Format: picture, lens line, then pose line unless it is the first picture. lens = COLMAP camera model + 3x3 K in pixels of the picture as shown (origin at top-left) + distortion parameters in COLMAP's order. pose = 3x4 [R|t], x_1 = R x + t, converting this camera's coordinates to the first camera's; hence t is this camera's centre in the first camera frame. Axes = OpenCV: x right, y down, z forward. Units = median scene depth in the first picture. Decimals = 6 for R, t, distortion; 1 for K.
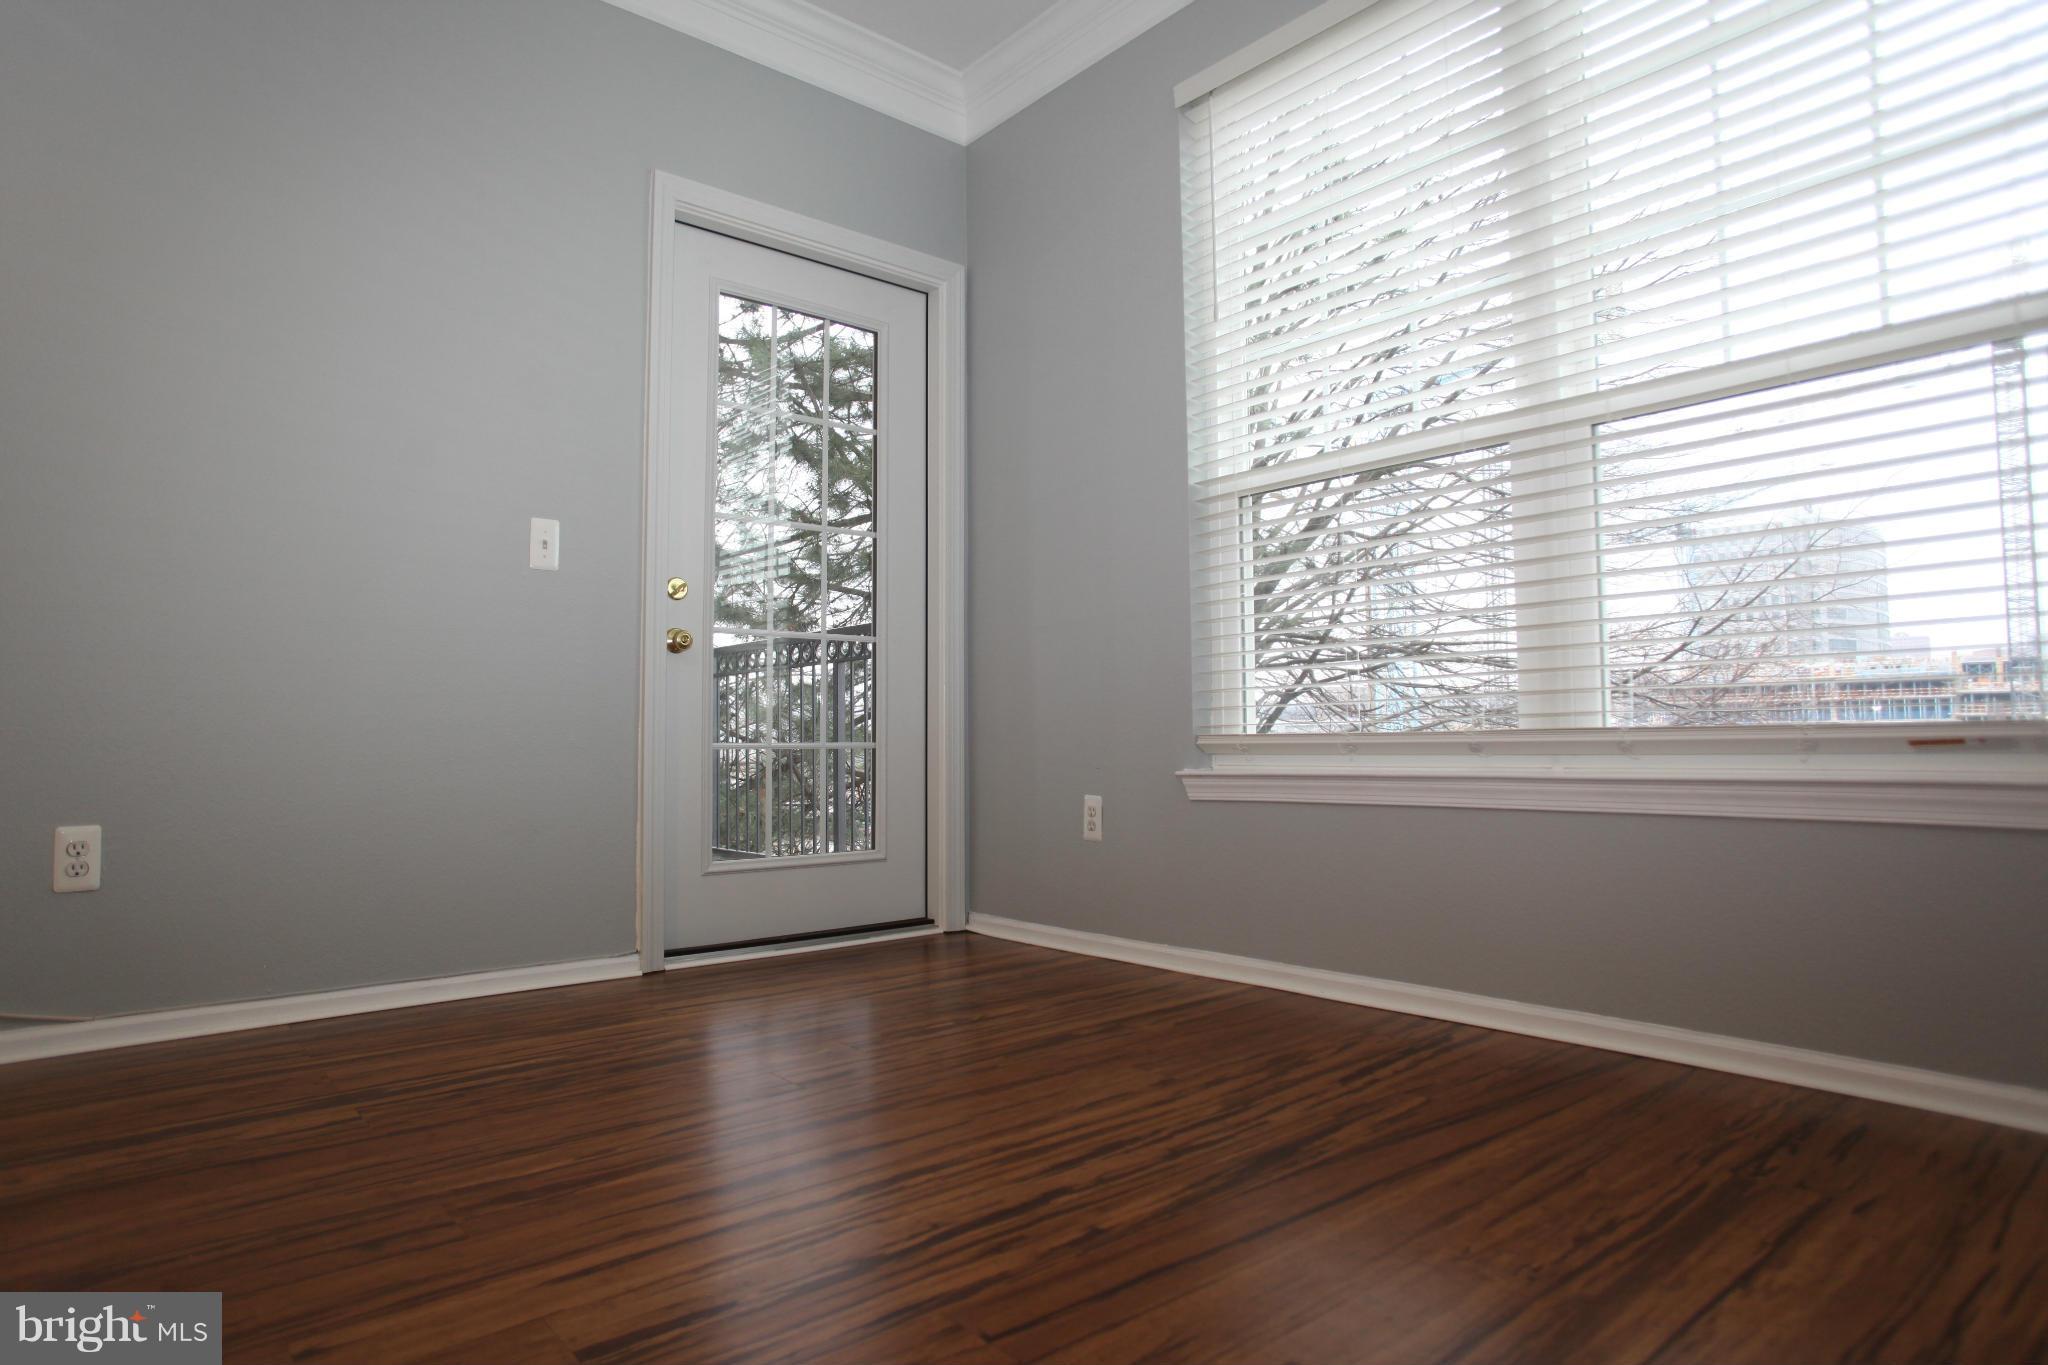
lens RADIAL K [[1159.9, 0, 1021.8], [0, 1159.9, 687.1], [0, 0, 1]] dist [-0.038226, 0.011210]
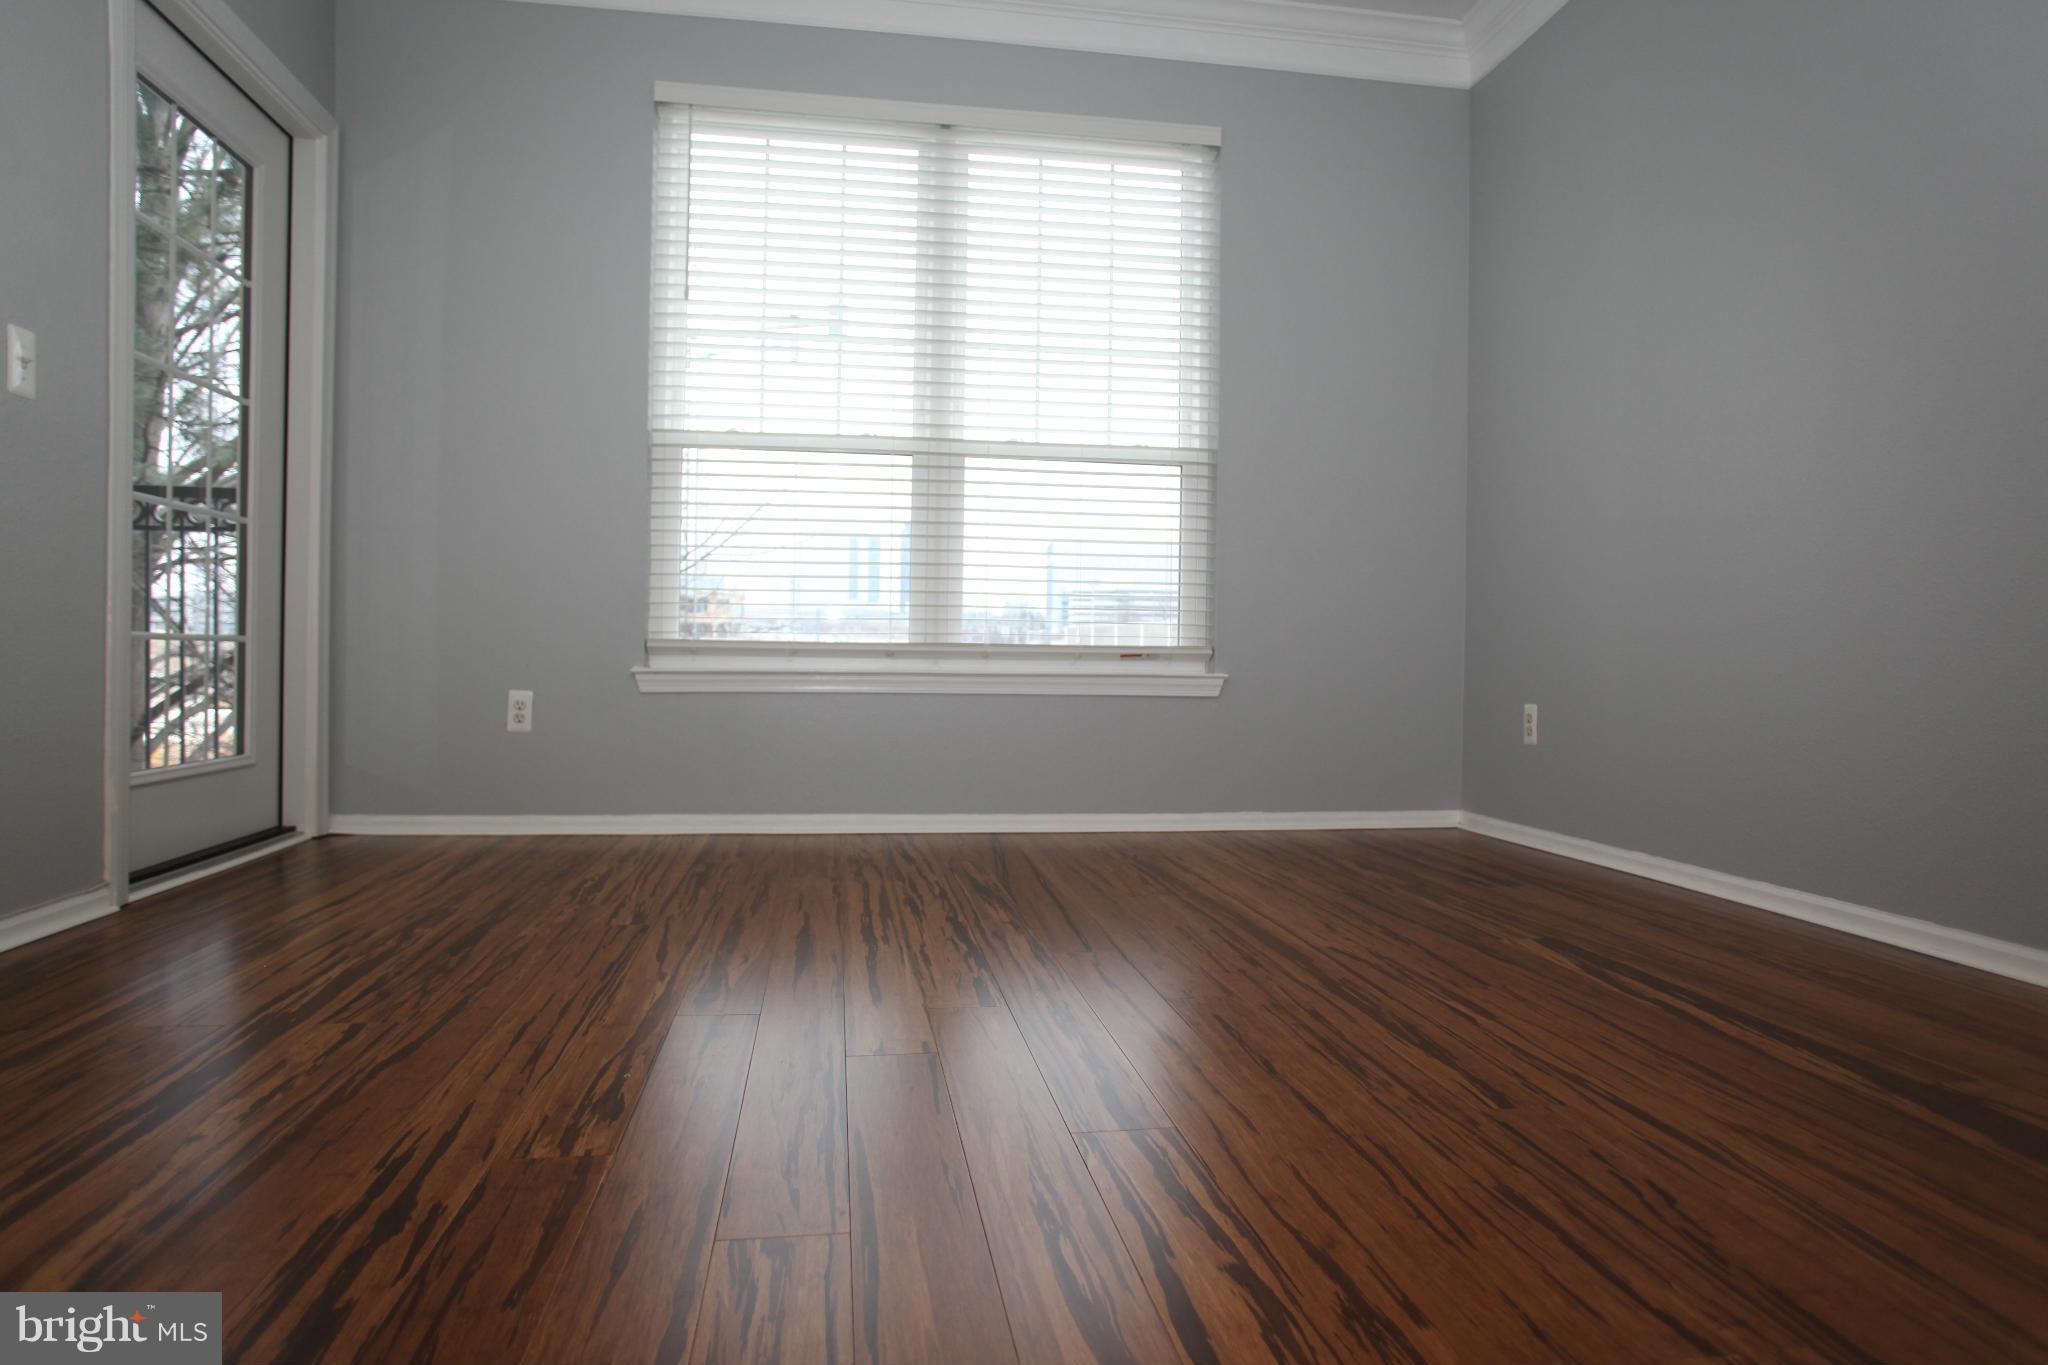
lens RADIAL K [[1159.9, 0, 1018.0], [0, 1159.9, 676.4], [0, 0, 1]] dist [-0.038226, 0.011210]
pose [[0.517468, 0.003299, 0.855696, -0.970800], [-0.061374, 0.997560, 0.033269, 0.024058], [-0.853499, -0.069733, 0.516408, 0.063635]]
